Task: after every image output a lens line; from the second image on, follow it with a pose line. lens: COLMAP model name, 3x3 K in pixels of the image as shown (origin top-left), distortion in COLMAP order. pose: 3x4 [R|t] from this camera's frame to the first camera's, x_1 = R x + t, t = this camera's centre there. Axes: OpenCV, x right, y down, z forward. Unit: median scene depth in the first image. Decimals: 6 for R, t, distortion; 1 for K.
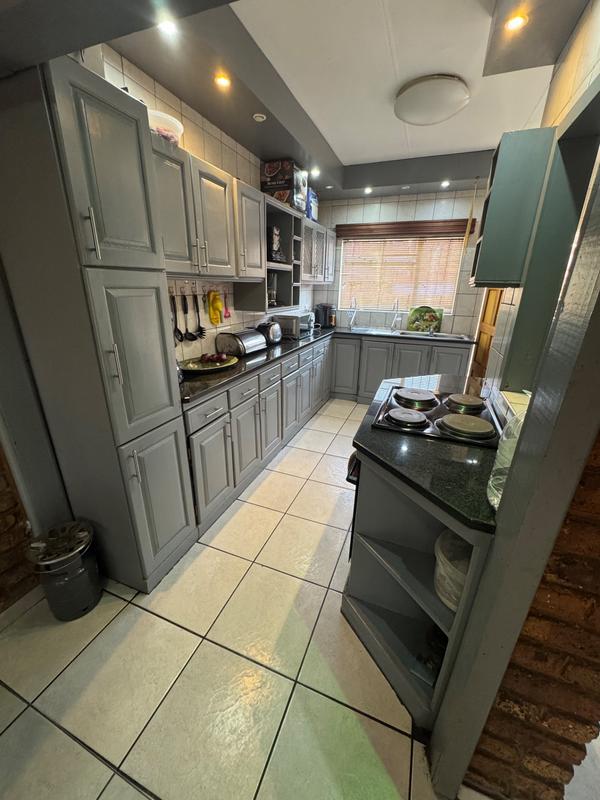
lens RADIAL K [[317.5, 0, 301.6], [0, 317.5, 401.9], [0, 0, 1]] dist [-0.008700, -0.000318]
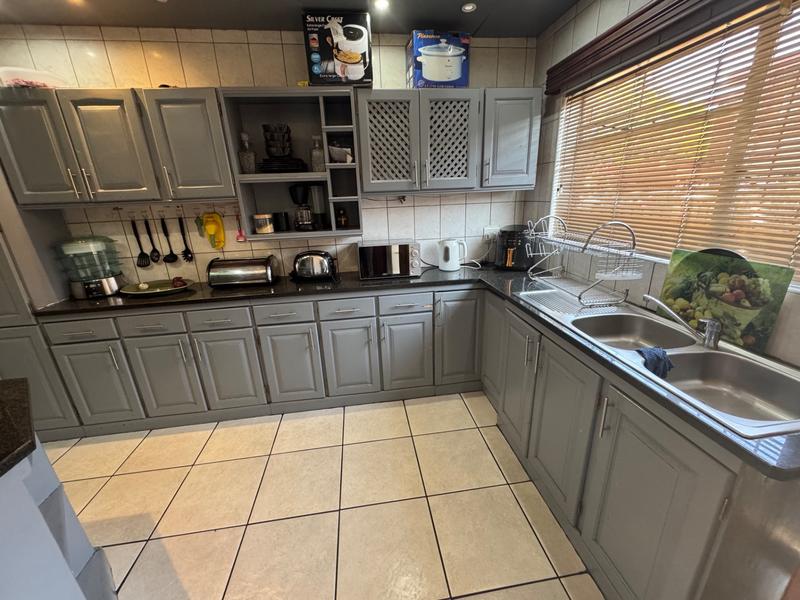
lens RADIAL K [[317.5, 0, 401.3], [0, 317.5, 299.1], [0, 0, 1]] dist [-0.008700, -0.000318]
pose [[0.488889, 0.231240, -0.841140, 0.501062], [-0.258997, 0.959225, 0.113169, -0.216294], [0.833012, 0.162525, 0.528845, 0.615463]]
